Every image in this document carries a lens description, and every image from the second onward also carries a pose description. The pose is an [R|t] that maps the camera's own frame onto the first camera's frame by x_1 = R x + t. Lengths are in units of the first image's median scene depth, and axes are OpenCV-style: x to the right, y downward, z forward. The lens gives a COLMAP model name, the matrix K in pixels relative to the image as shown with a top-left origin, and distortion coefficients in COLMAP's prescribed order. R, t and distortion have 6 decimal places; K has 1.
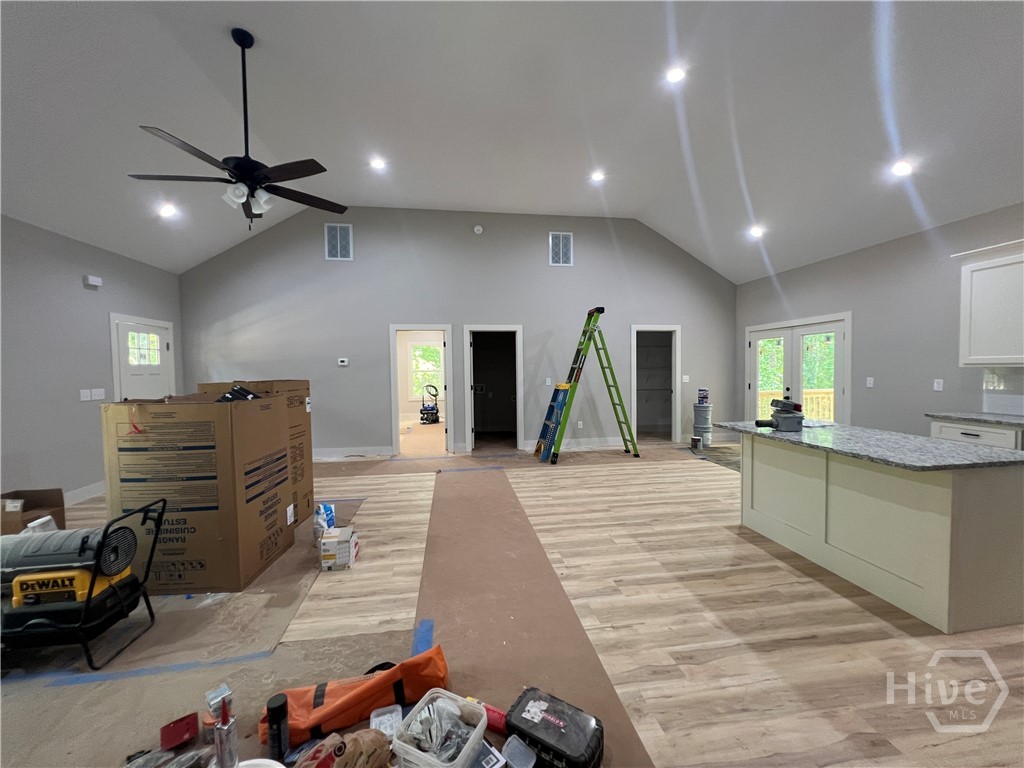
lens RADIAL K [[408.8, 0, 510.5], [0, 408.8, 384.5], [0, 0, 1]] dist [-0.000420, 0.000147]
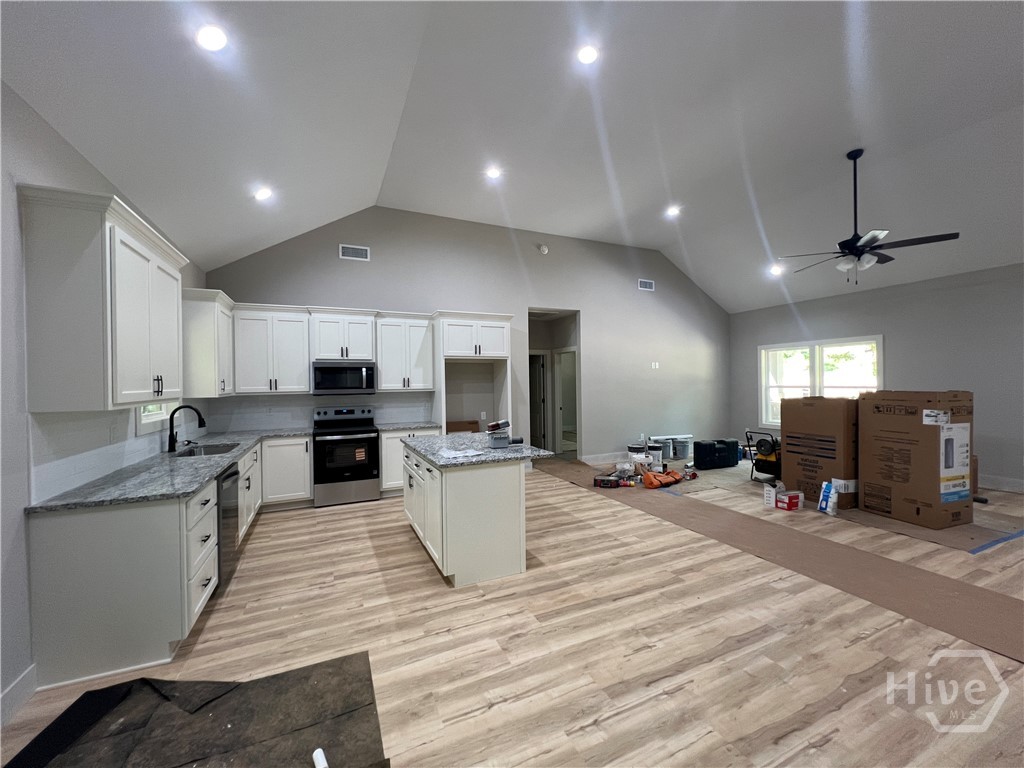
lens RADIAL K [[408.8, 0, 510.5], [0, 408.8, 384.5], [0, 0, 1]] dist [-0.000420, 0.000147]
pose [[-0.961044, 0.029273, -0.274842, 0.844521], [0.015922, 0.998588, 0.050684, -0.108209], [0.275937, 0.044333, -0.960153, 1.862390]]
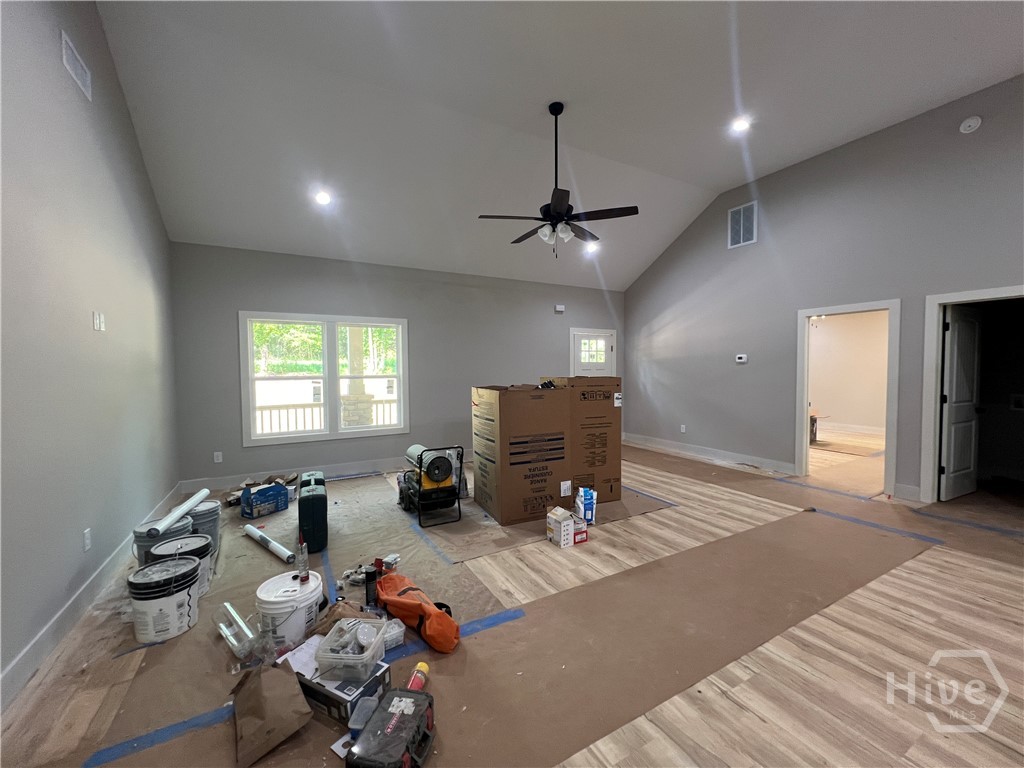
lens RADIAL K [[408.8, 0, 510.5], [0, 408.8, 384.5], [0, 0, 1]] dist [-0.000420, 0.000147]
pose [[0.353307, 0.048631, -0.934243, 0.471268], [-0.037098, 0.998591, 0.037951, -0.025041], [0.934772, 0.021250, 0.354613, 0.382447]]
